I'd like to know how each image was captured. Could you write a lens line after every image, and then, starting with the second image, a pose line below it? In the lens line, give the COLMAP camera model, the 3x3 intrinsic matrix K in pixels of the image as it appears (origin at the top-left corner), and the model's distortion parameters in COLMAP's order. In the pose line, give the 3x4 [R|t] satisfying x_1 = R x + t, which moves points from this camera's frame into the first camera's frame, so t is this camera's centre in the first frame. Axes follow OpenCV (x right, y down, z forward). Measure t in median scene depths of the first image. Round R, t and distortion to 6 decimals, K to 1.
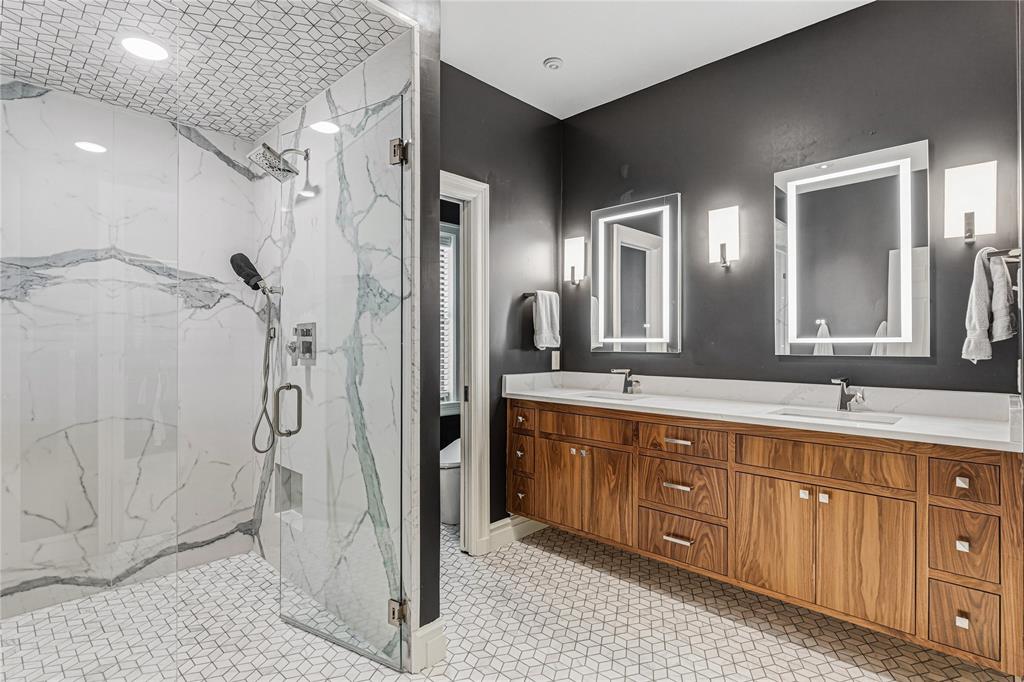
lens RADIAL K [[409.0, 0, 512.0], [0, 409.0, 341.0], [0, 0, 1]] dist [0.000486, -0.002369]
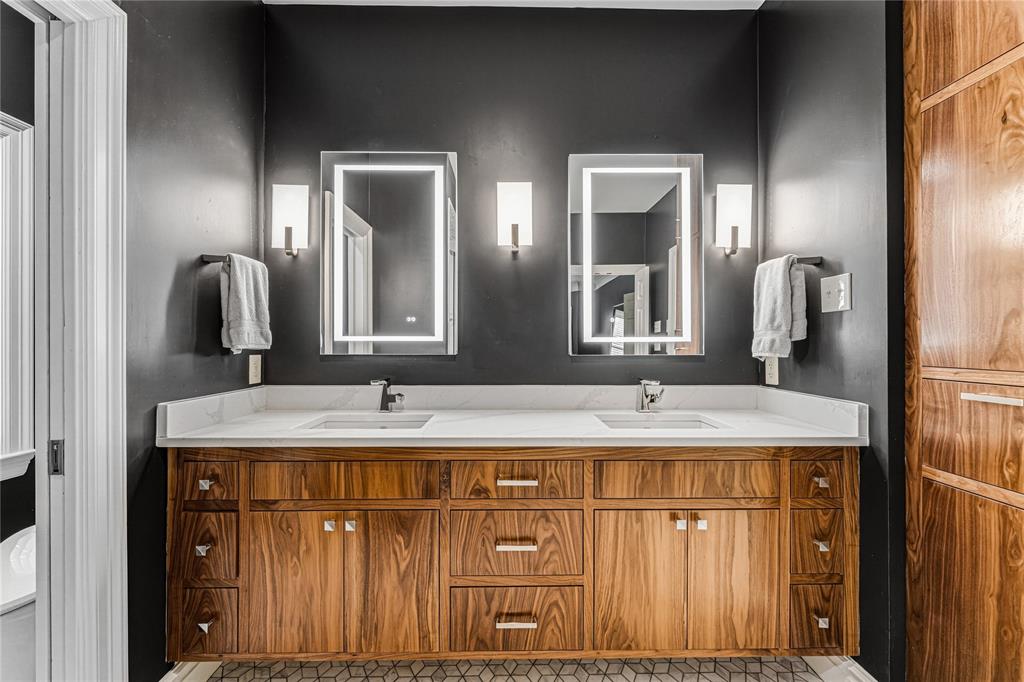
lens RADIAL K [[409.0, 0, 512.0], [0, 409.0, 341.0], [0, 0, 1]] dist [0.000486, -0.002369]
pose [[0.725520, 0.000873, 0.688201, -0.077591], [-0.002419, 0.999996, 0.001282, 0.001690], [-0.688197, -0.002595, 0.725519, 0.462223]]
